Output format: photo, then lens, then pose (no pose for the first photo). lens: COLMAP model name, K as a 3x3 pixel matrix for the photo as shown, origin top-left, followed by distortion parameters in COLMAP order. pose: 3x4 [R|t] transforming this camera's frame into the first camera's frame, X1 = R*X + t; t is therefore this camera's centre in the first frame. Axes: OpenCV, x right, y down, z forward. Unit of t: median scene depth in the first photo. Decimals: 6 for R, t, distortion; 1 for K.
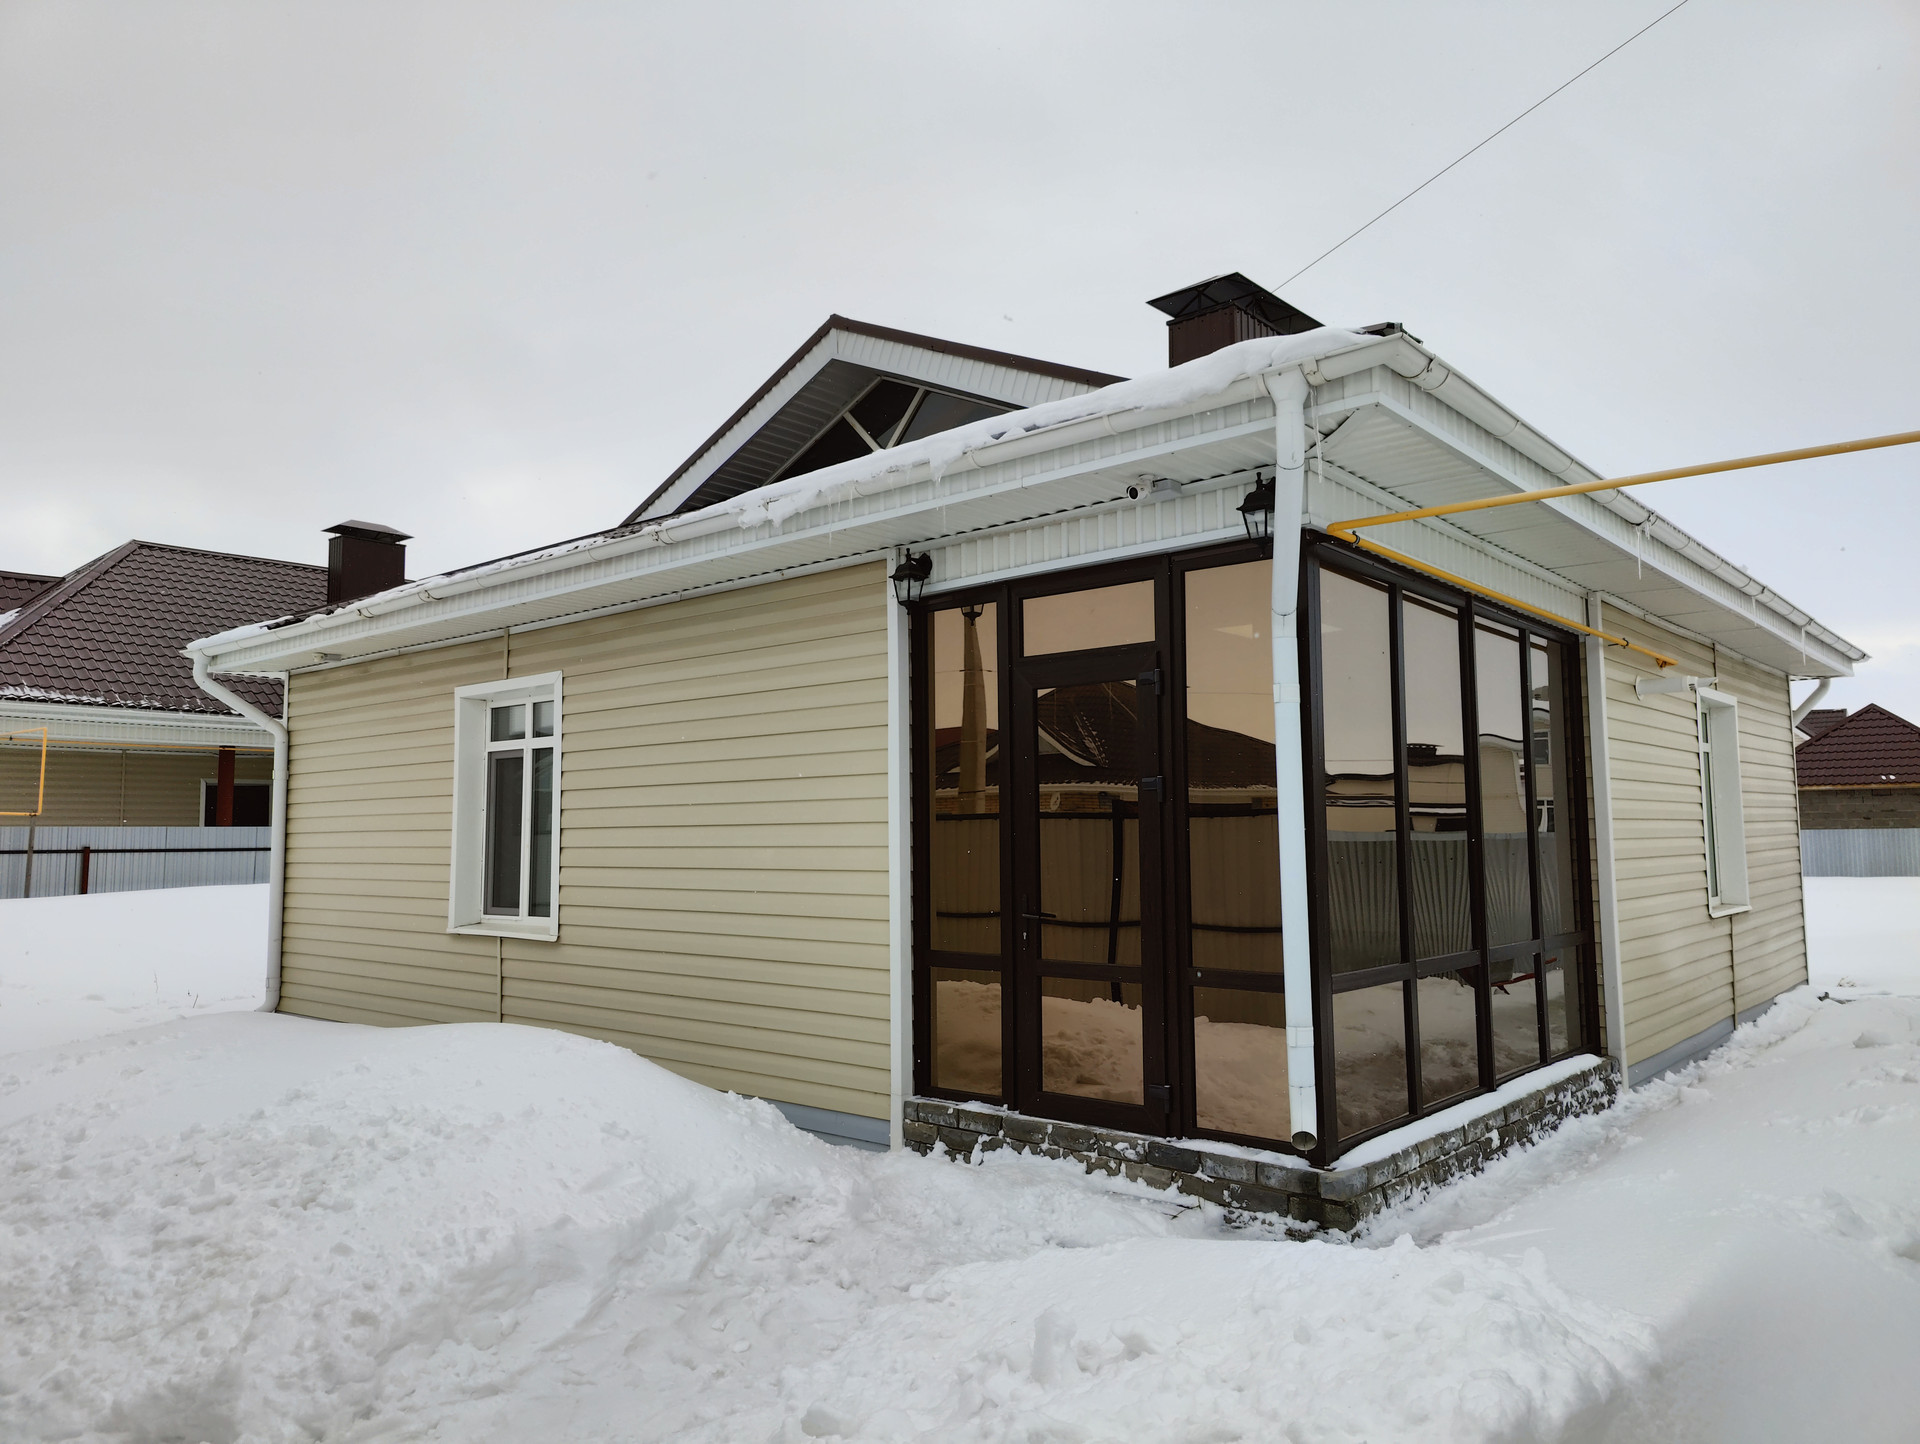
lens RADIAL K [[1326.9, 0, 960.0], [0, 1326.9, 722.0], [0, 0, 1]] dist [0.050056, -0.048281]
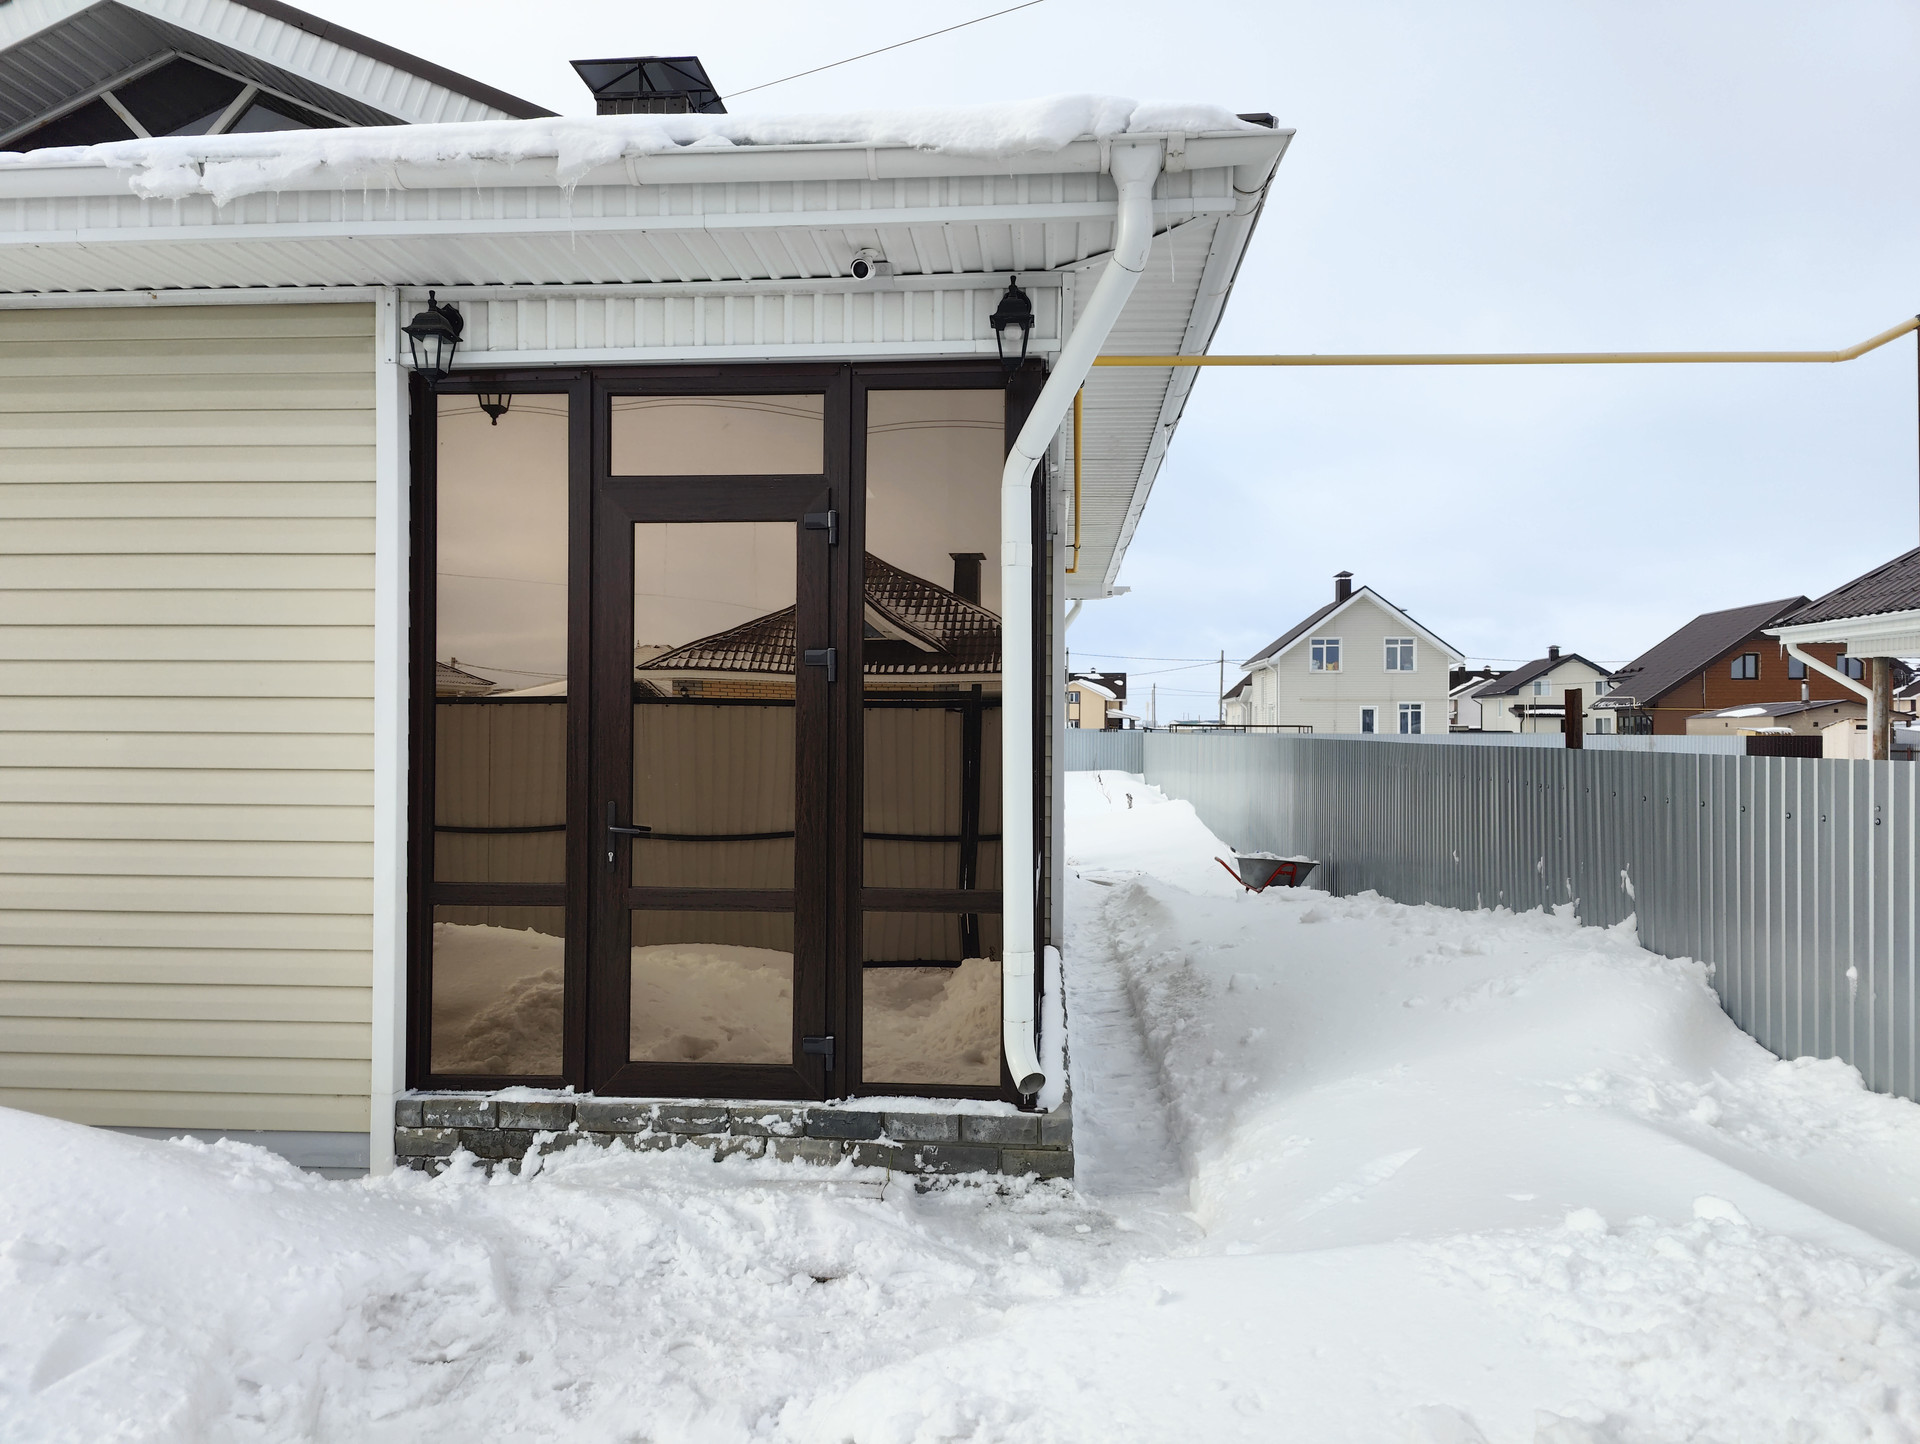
lens RADIAL K [[1326.9, 0, 960.0], [0, 1326.9, 722.0], [0, 0, 1]] dist [0.050056, -0.048281]
pose [[0.802428, 0.018358, 0.596466, -0.193076], [-0.063827, 0.996433, 0.055199, 0.026929], [-0.593325, -0.082363, 0.800738, 0.245290]]
